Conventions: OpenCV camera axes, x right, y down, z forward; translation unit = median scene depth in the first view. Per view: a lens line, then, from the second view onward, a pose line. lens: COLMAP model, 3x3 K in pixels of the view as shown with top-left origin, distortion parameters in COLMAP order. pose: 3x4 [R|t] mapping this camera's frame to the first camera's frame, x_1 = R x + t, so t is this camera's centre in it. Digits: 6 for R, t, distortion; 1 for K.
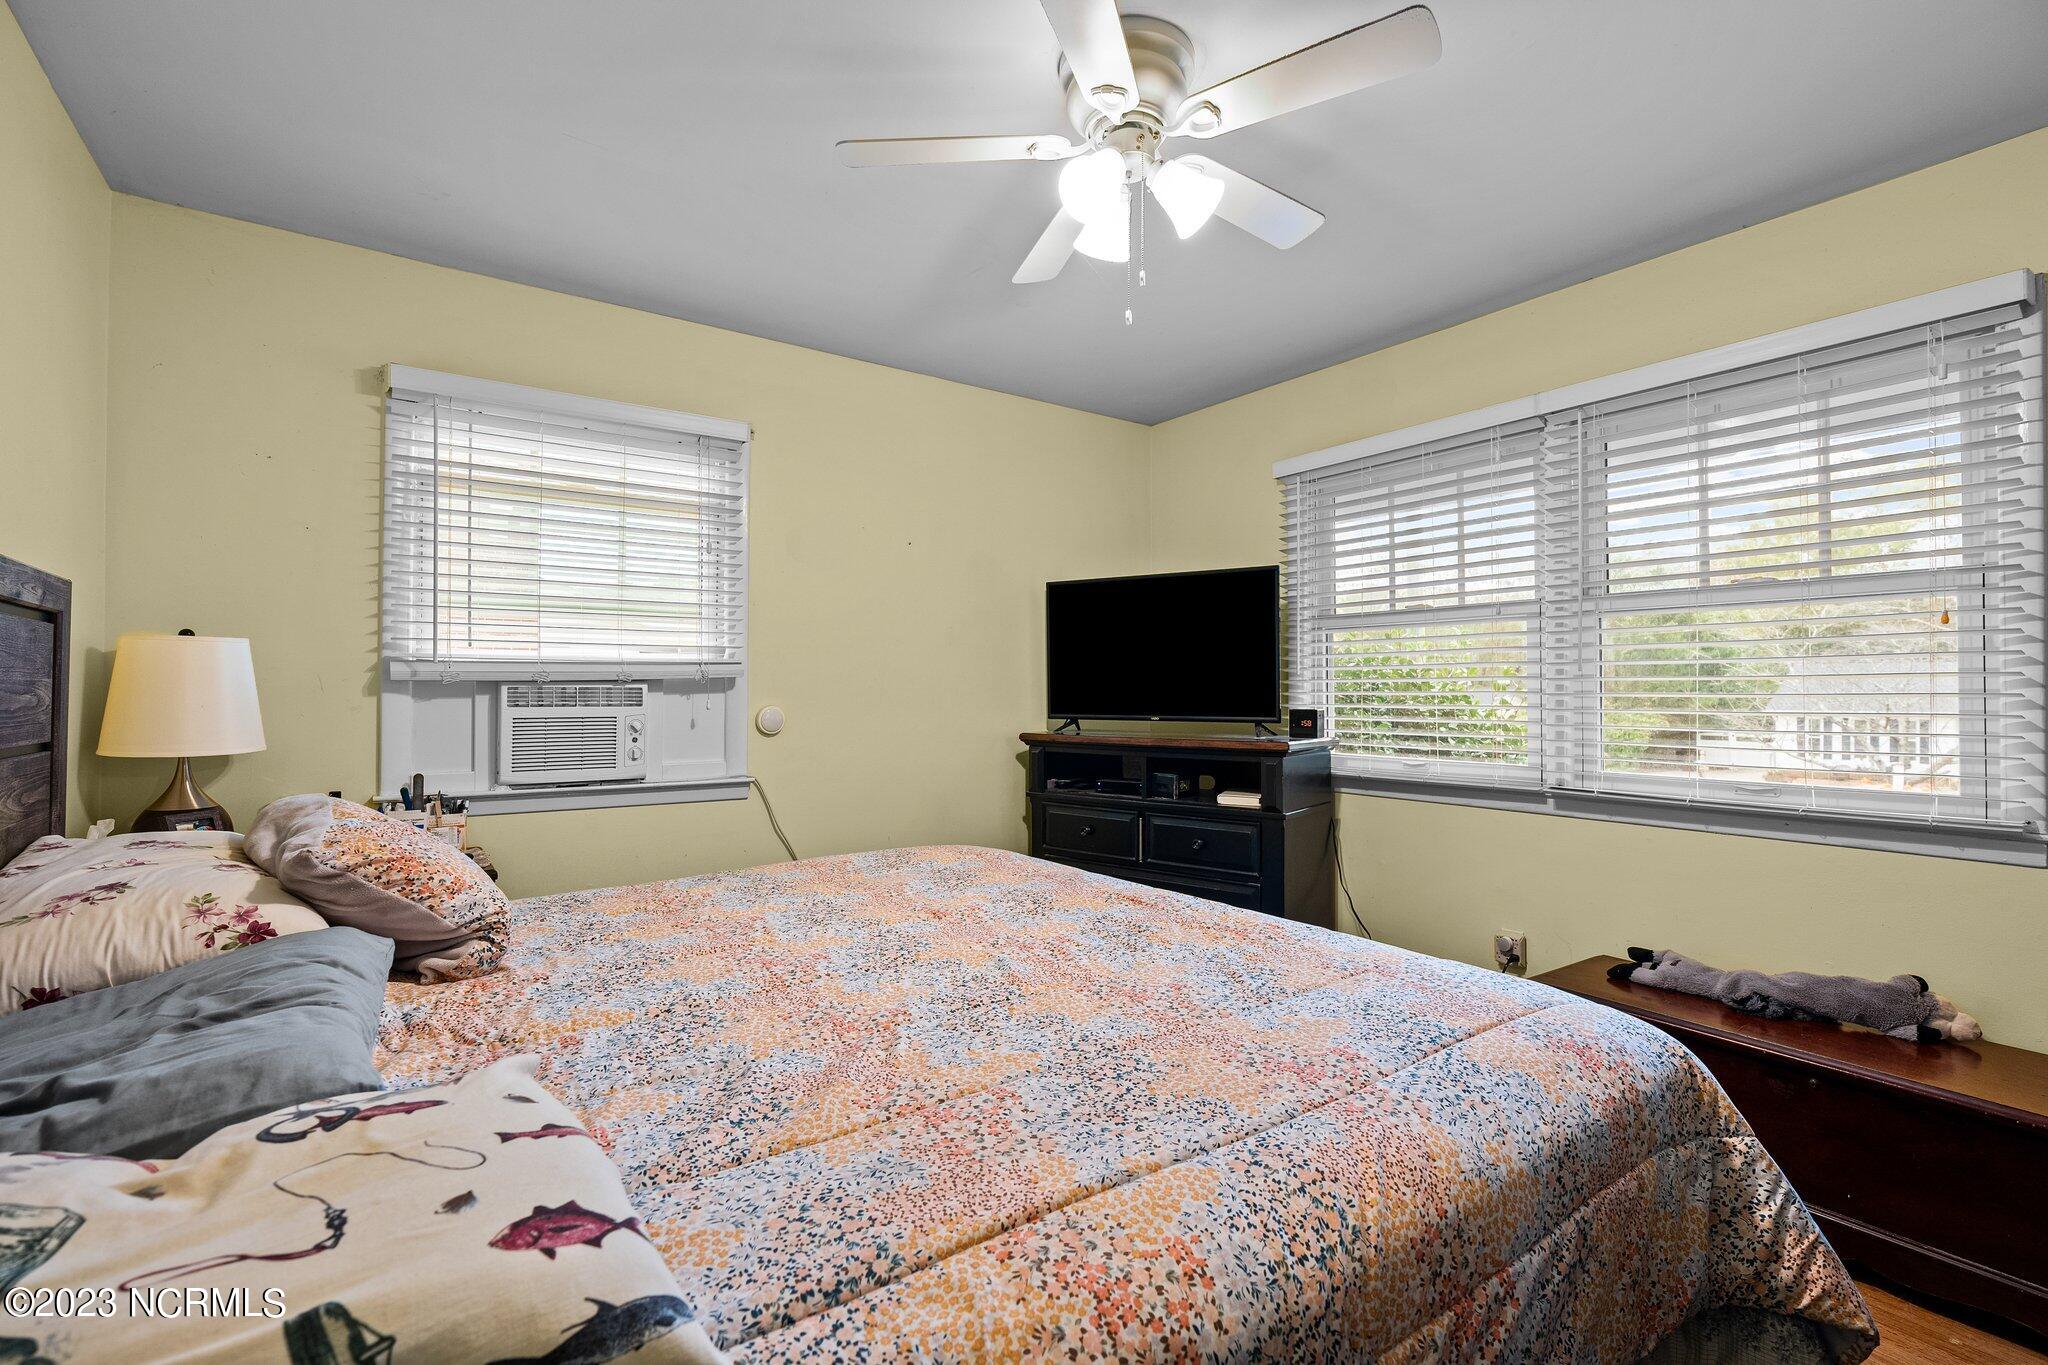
lens RADIAL K [[914.9, 0, 1025.1], [0, 914.9, 691.8], [0, 0, 1]] dist [-0.009144, 0.001974]
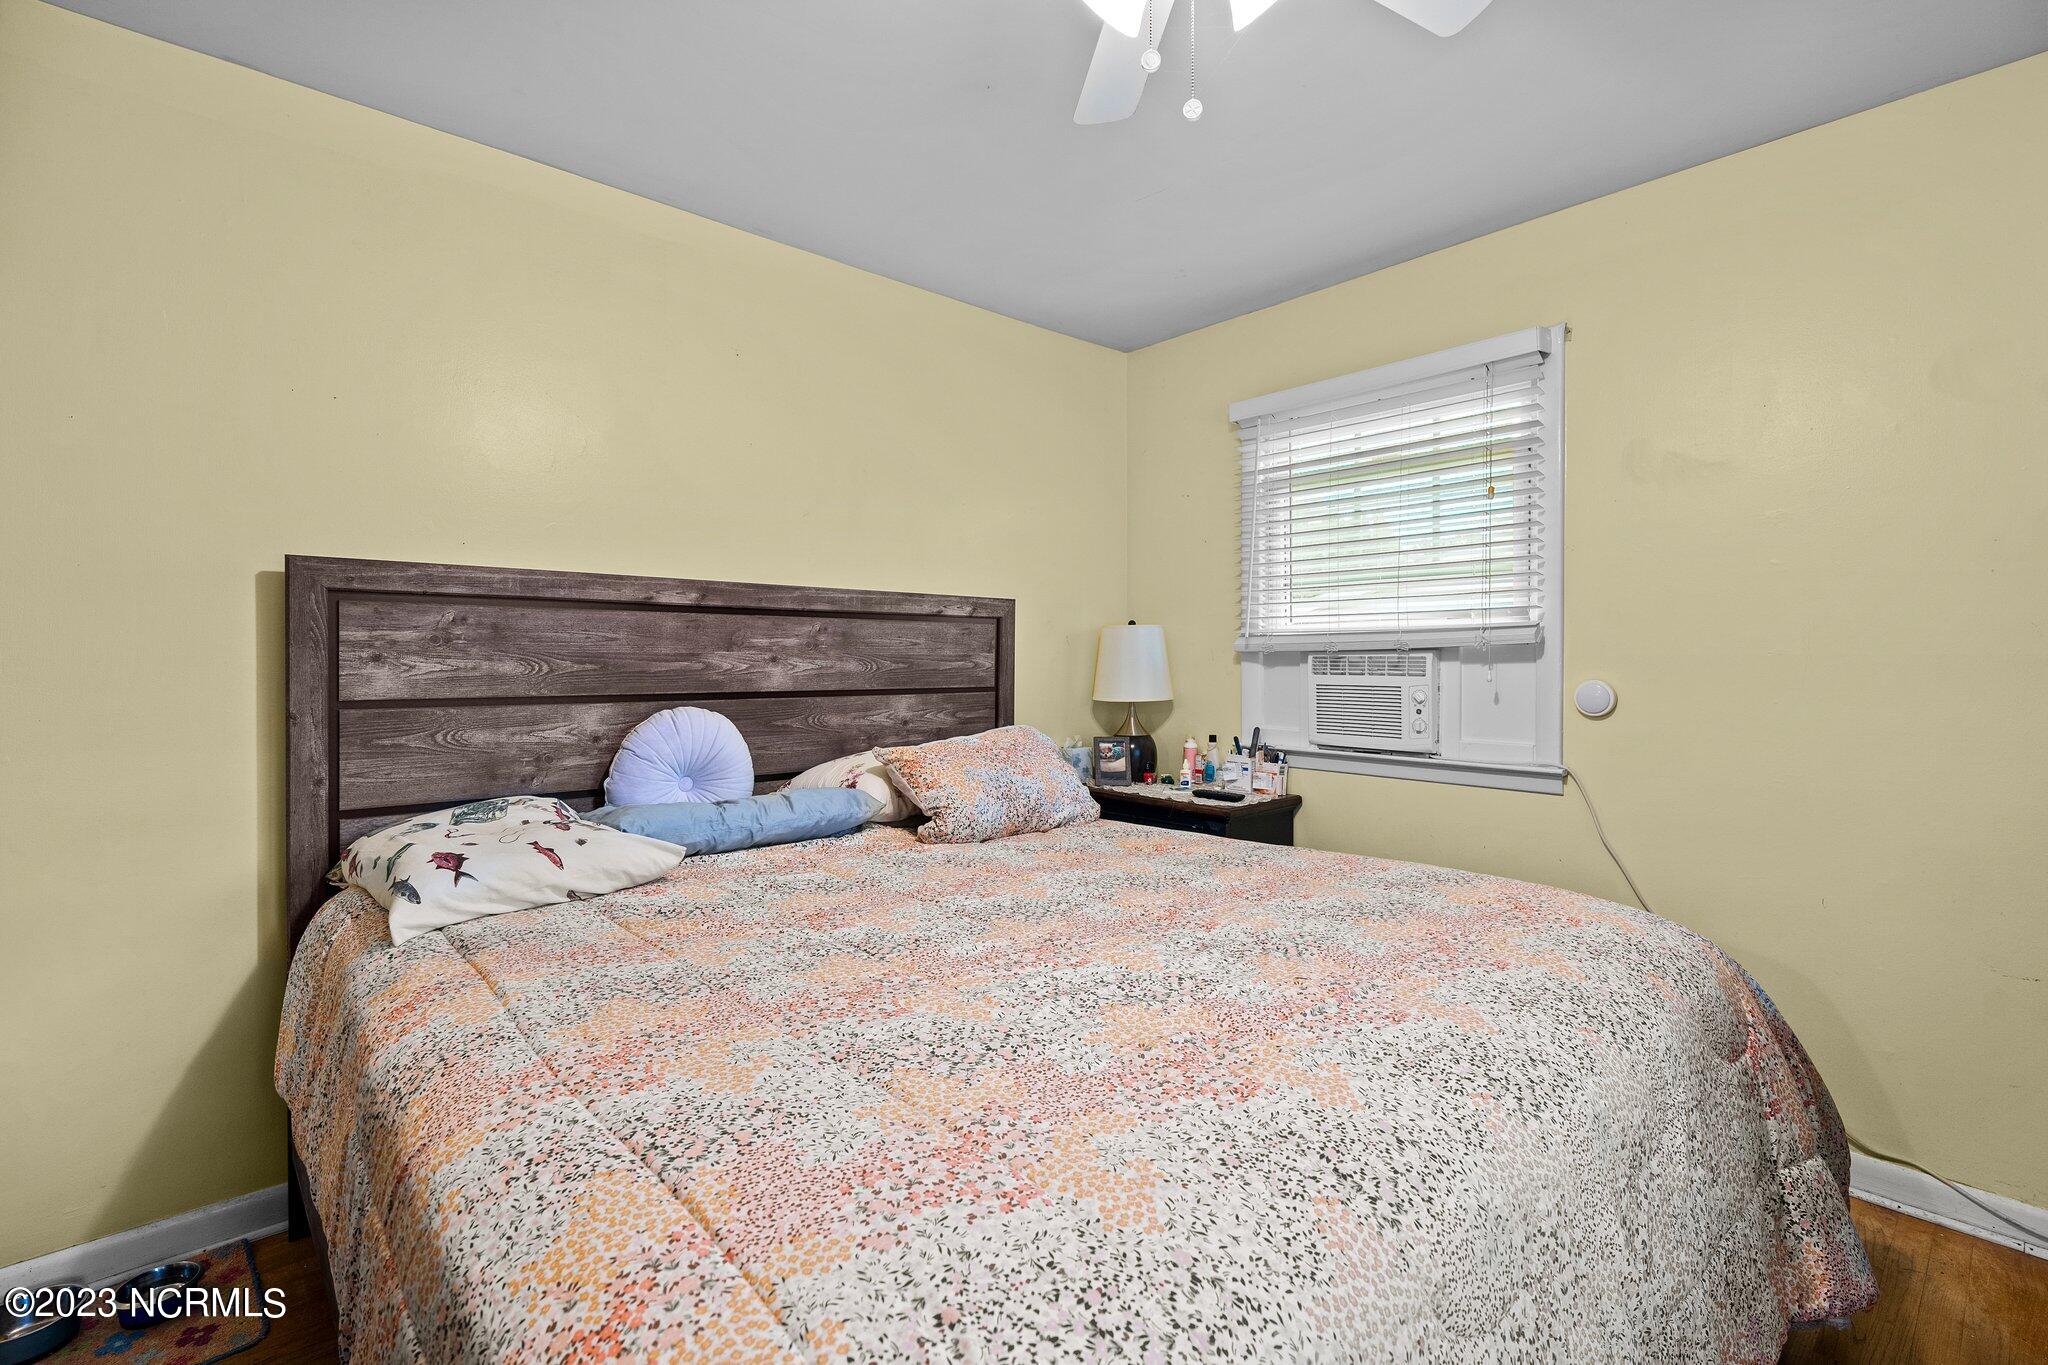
lens RADIAL K [[917.8, 0, 1018.5], [0, 917.8, 676.0], [0, 0, 1]] dist [-0.006929, 0.000866]
pose [[0.108655, 0.015855, -0.993953, 0.529029], [-0.000674, 0.999874, 0.015875, 0.000936], [0.994079, -0.001055, 0.108651, 0.538207]]
